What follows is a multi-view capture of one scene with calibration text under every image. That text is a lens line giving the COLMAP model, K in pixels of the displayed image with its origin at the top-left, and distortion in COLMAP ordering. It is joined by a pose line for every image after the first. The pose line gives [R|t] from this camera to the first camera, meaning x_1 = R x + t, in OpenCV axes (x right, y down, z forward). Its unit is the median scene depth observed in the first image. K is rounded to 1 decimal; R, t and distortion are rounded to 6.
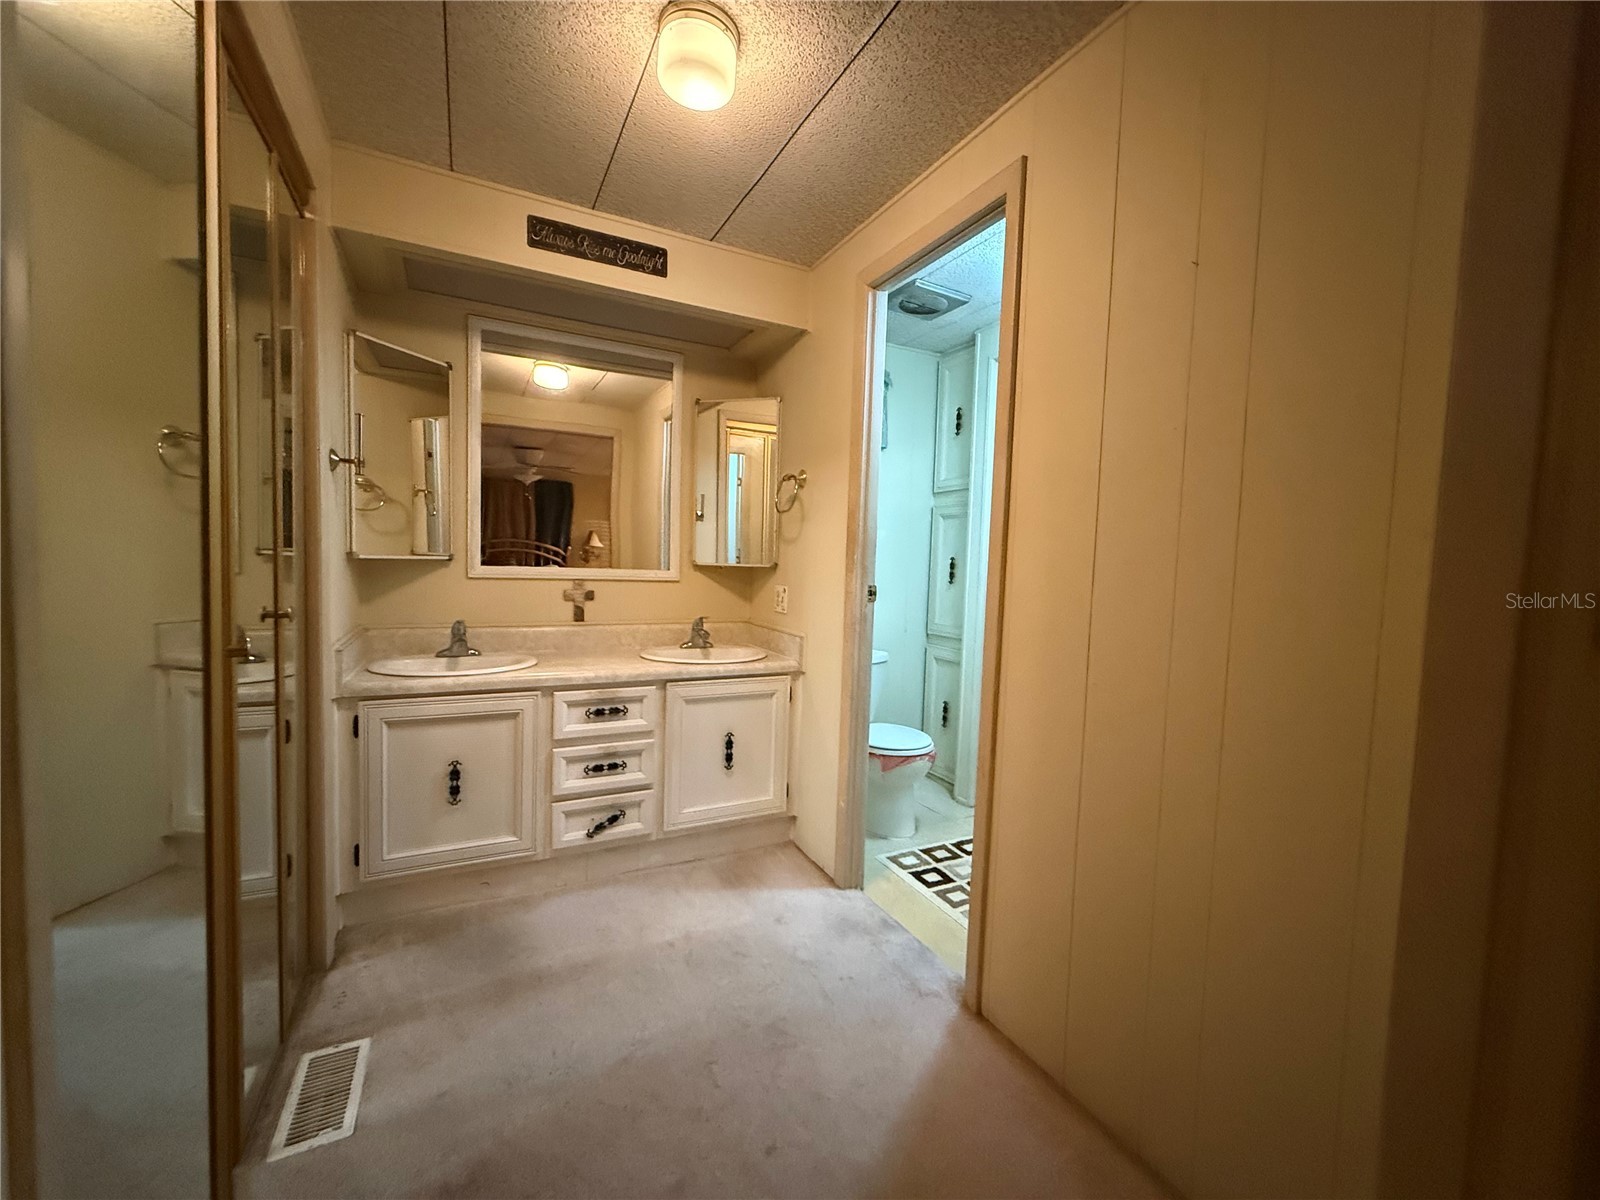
lens RADIAL K [[638.3, 0, 801.7], [0, 638.3, 599.8], [0, 0, 1]] dist [0.002392, -0.000548]
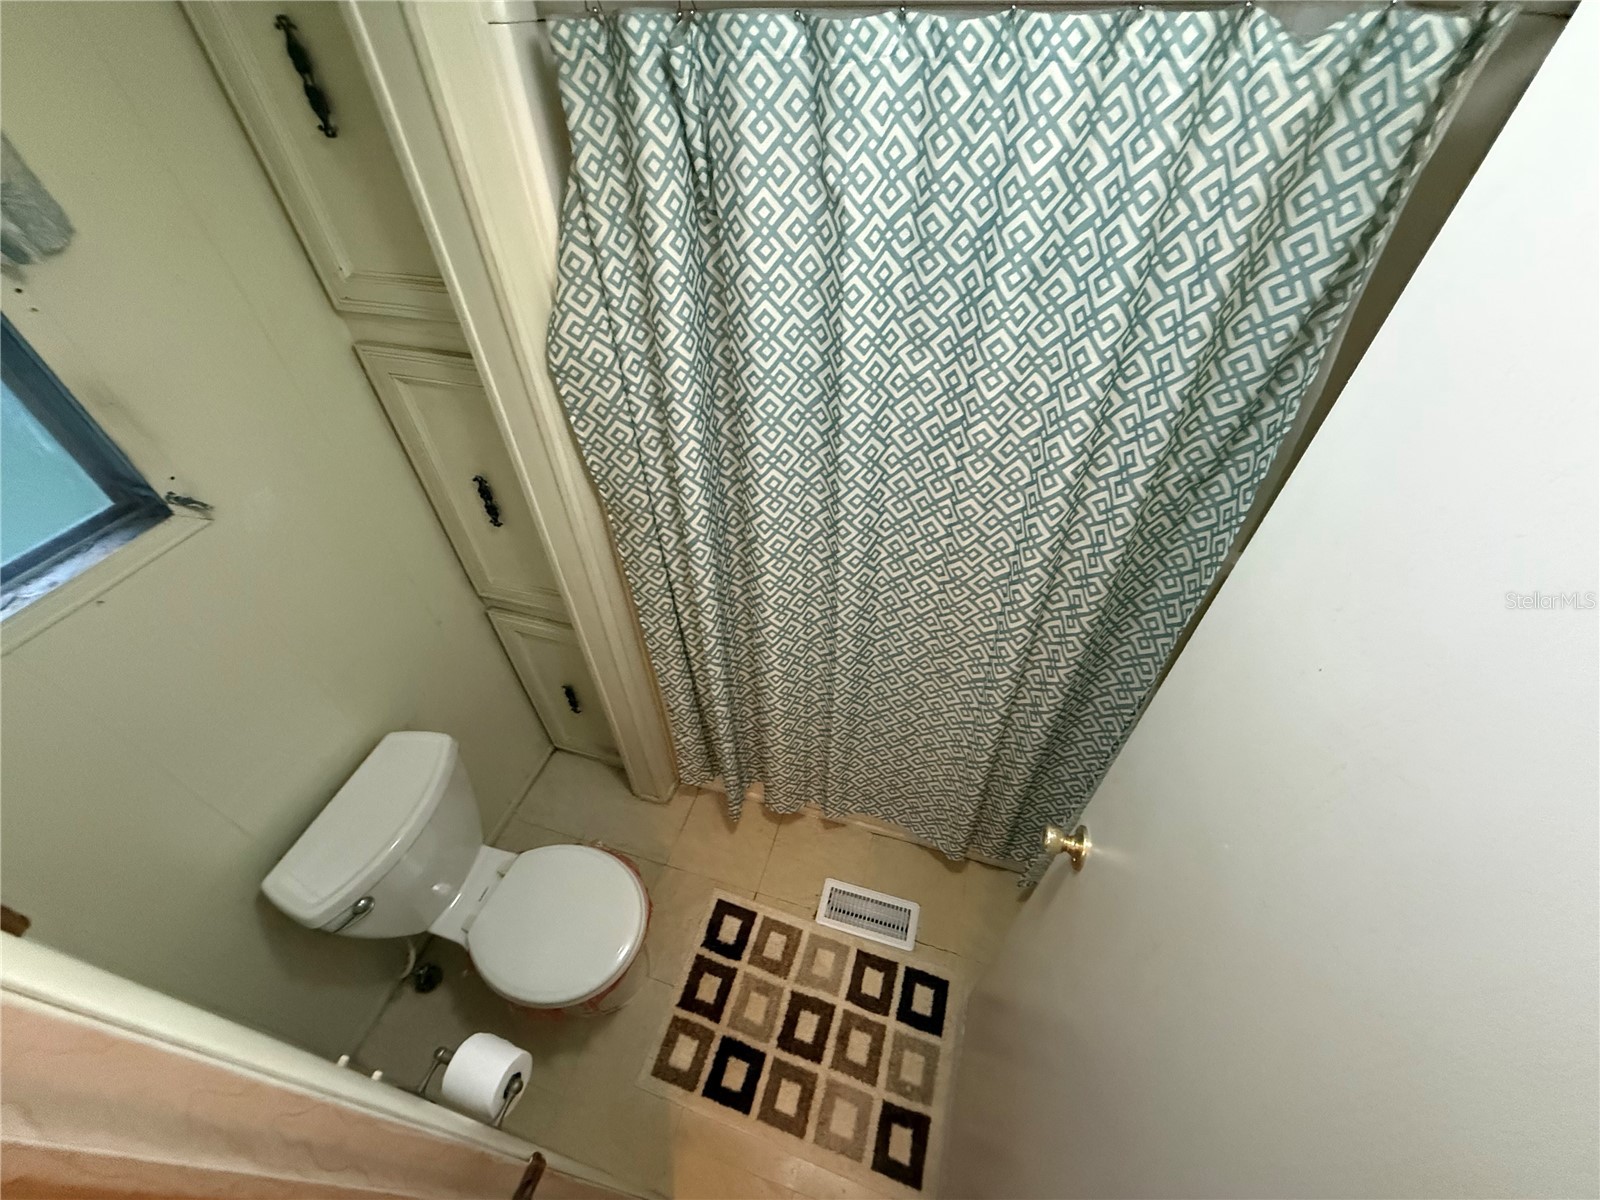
lens RADIAL K [[638.3, 0, 797.7], [0, 638.3, 597.8], [0, 0, 1]] dist [0.002392, -0.000548]
pose [[0.697662, -0.526413, 0.485959, 0.171646], [0.076679, 0.729279, 0.679906, -0.363352], [-0.712312, -0.437082, 0.549155, 0.734317]]
